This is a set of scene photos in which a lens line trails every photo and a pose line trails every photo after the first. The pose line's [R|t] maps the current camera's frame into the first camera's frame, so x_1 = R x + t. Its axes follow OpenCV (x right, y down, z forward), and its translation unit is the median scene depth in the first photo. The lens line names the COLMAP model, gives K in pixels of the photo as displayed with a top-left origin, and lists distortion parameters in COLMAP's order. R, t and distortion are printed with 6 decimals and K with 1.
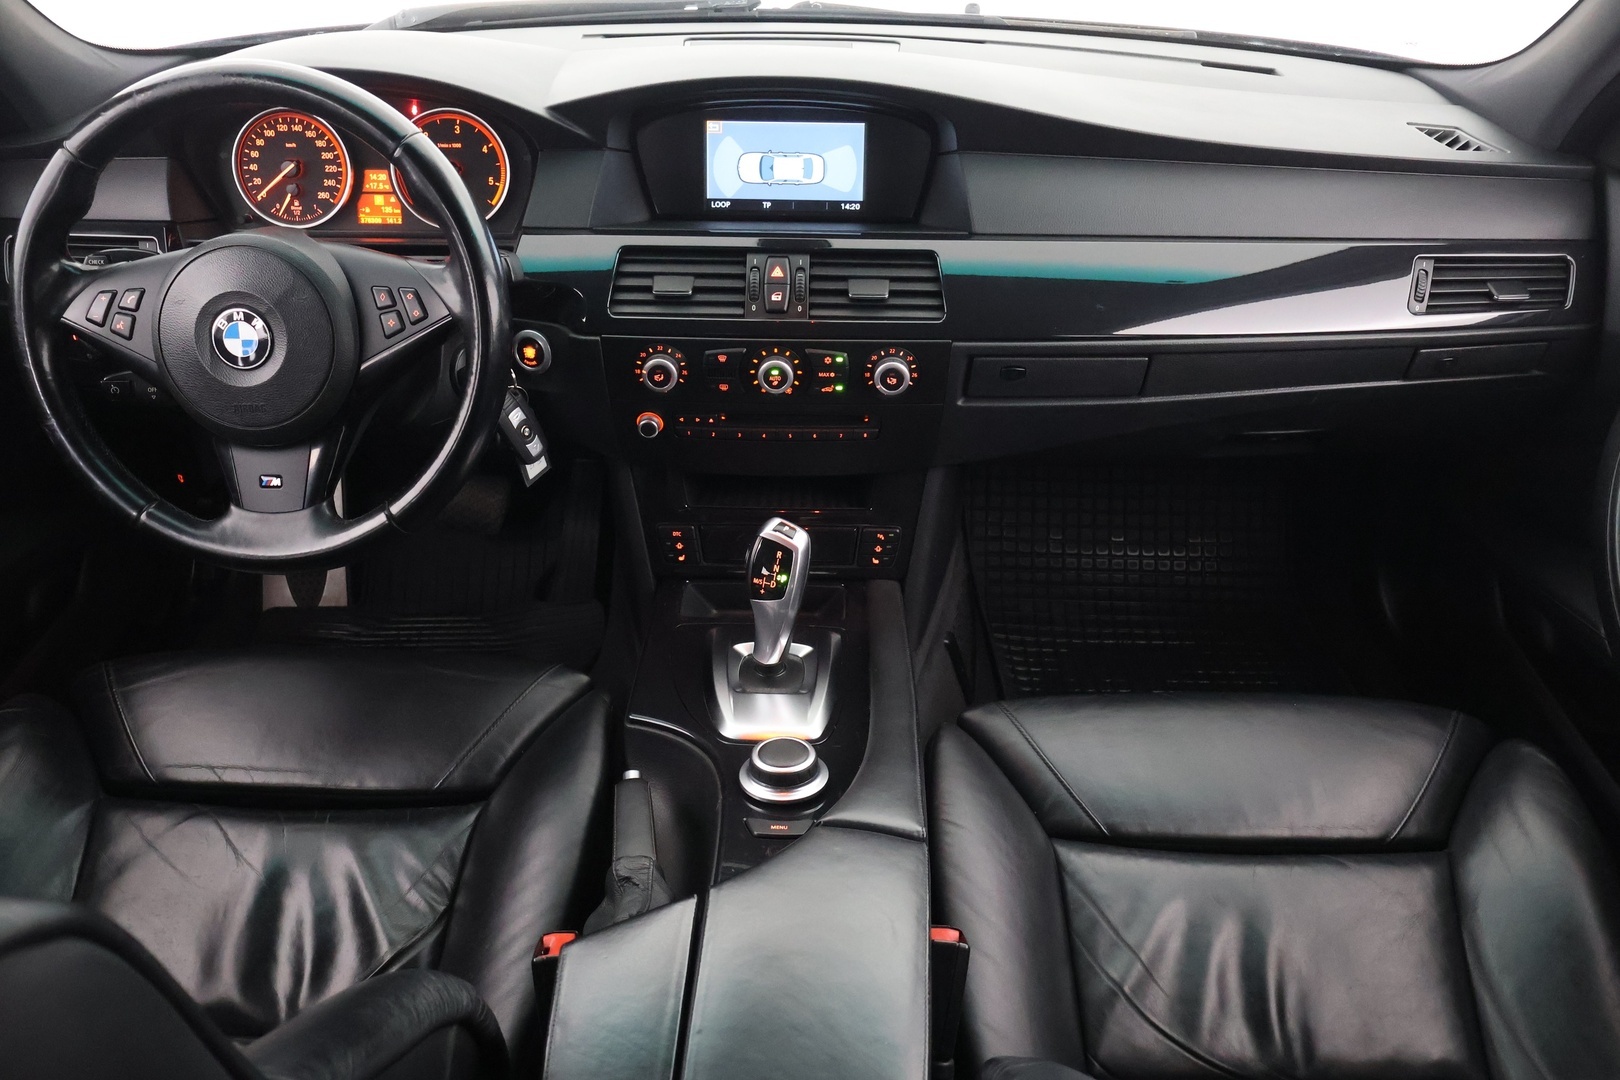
lens RADIAL K [[1372.7, 0, 781.9], [0, 1372.7, 528.0], [0, 0, 1]] dist [-0.009861, 0.020437]
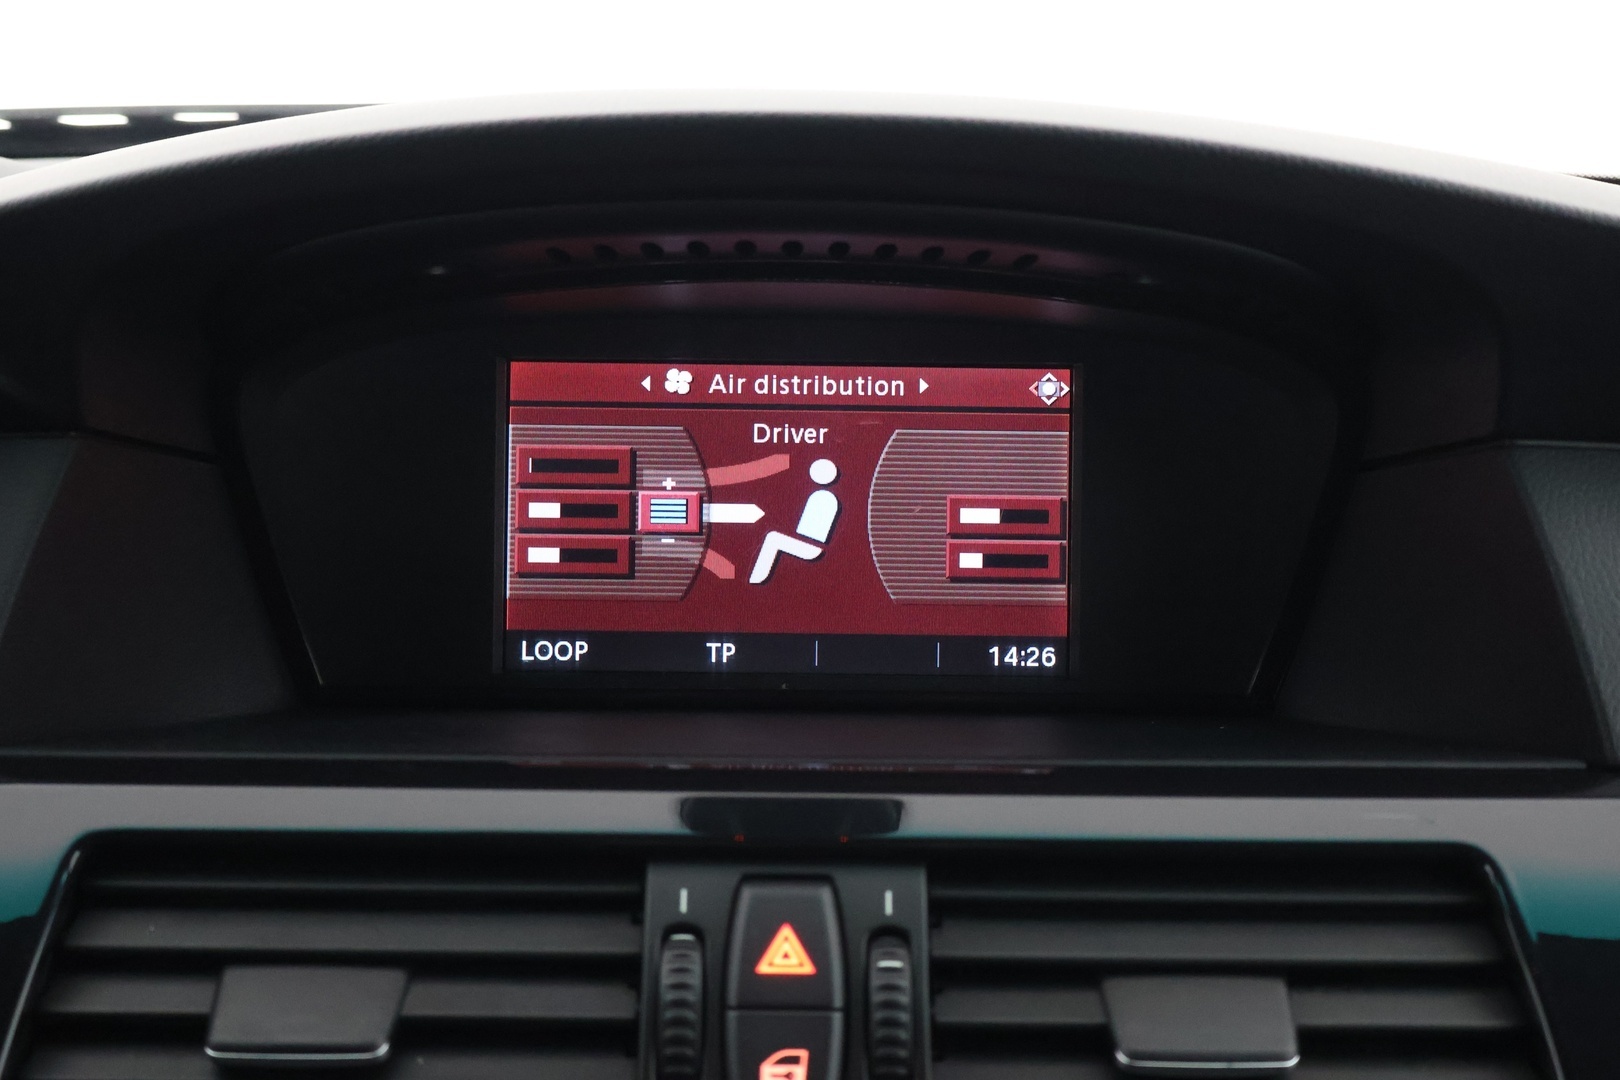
lens RADIAL K [[2107.0, 0, 807.0], [0, 2107.0, 535.1], [0, 0, 1]] dist [-0.010521, 0.000000]
pose [[0.998774, -0.000235, 0.049510, -0.016068], [0.014172, 0.959504, -0.281337, -0.150245], [-0.047439, 0.281694, 0.958331, 0.635644]]
